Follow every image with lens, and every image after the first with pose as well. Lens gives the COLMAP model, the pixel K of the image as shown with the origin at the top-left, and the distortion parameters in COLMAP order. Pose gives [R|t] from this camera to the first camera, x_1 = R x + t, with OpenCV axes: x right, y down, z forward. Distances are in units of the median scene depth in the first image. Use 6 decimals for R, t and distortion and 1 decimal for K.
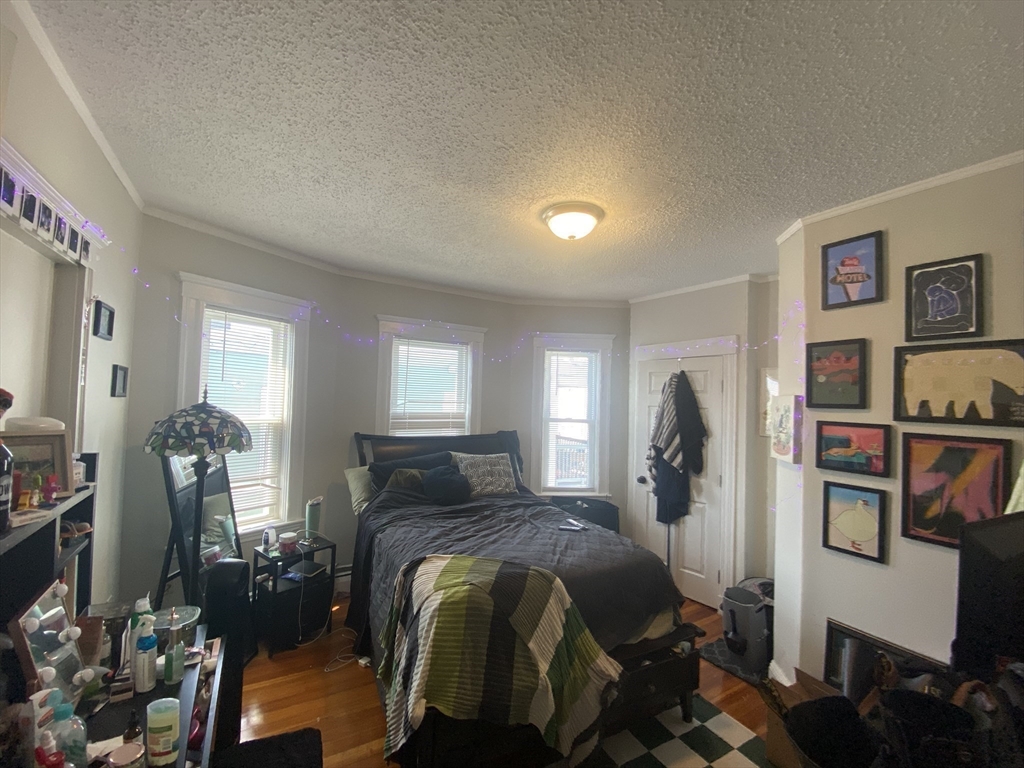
lens RADIAL K [[416.3, 0, 511.9], [0, 416.3, 385.6], [0, 0, 1]] dist [0.021552, -0.021482]
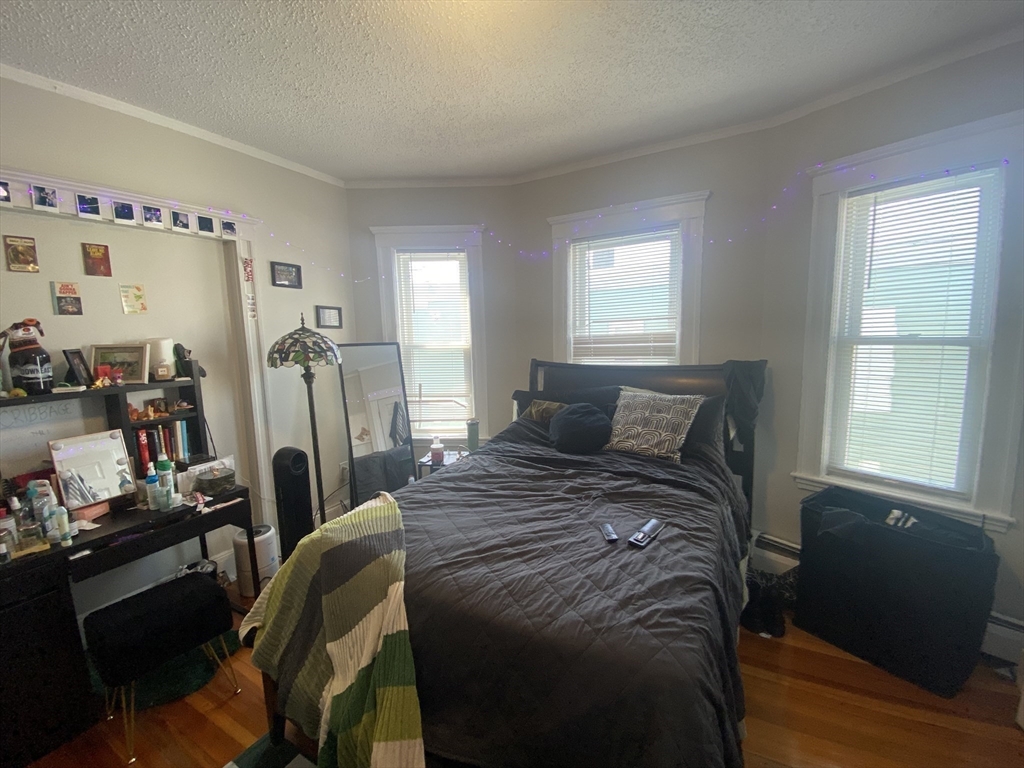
lens RADIAL K [[416.3, 0, 511.9], [0, 416.3, 385.6], [0, 0, 1]] dist [0.021552, -0.021482]
pose [[0.511804, 0.055216, -0.857326, 0.428575], [0.070704, 0.991840, 0.106088, 0.076912], [0.856188, -0.114912, 0.503723, 0.535778]]
